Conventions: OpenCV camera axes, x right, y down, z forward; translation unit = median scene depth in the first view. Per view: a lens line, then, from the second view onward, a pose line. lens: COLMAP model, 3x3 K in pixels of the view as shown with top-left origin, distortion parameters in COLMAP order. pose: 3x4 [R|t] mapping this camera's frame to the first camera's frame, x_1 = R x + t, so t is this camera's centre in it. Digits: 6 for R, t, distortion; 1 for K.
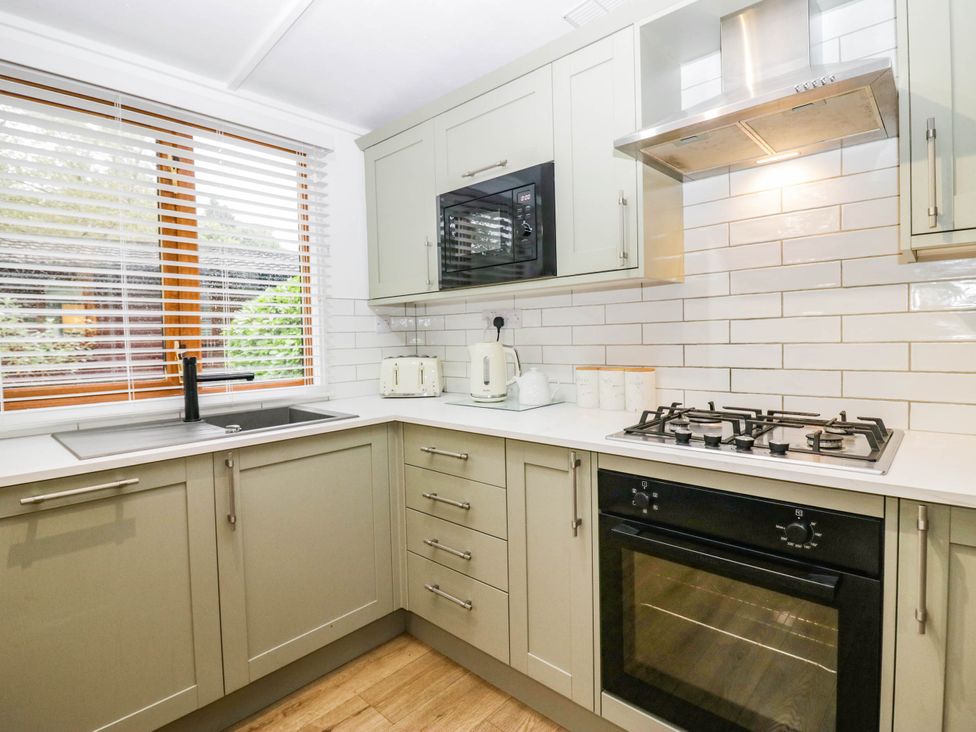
lens RADIAL K [[516.7, 0, 486.2], [0, 516.7, 363.5], [0, 0, 1]] dist [0.002183, -0.002698]
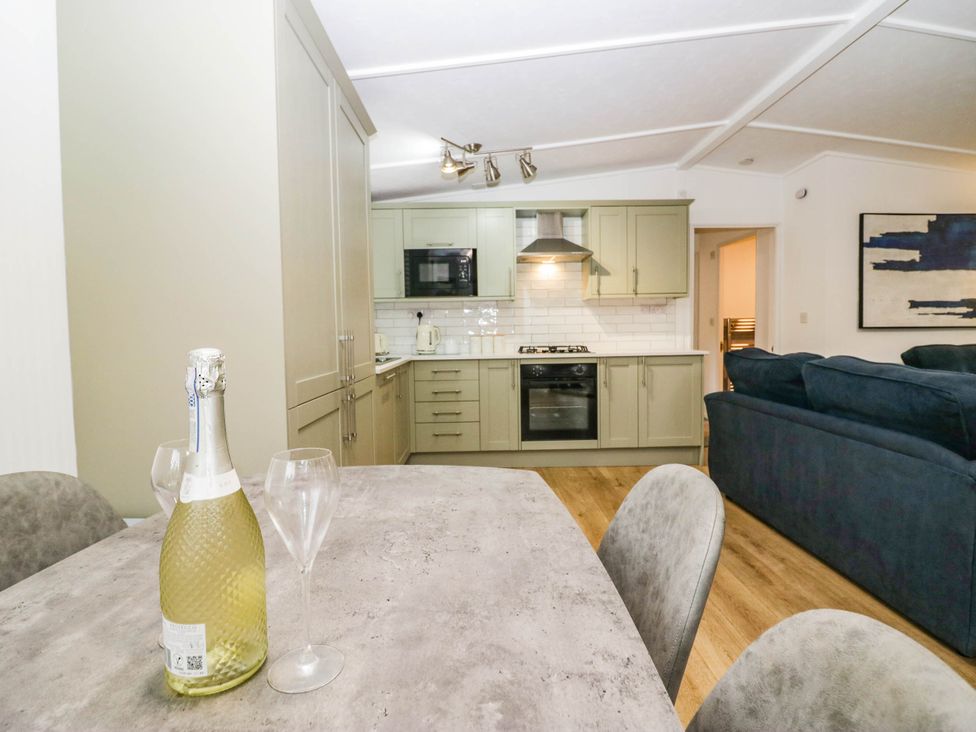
lens RADIAL K [[516.7, 0, 488.4], [0, 516.7, 363.3], [0, 0, 1]] dist [0.002183, -0.002698]
pose [[0.720764, -0.024442, 0.692749, -1.574049], [0.034991, 0.999387, -0.001144, 0.156831], [-0.692297, 0.025065, 0.721178, -0.805779]]
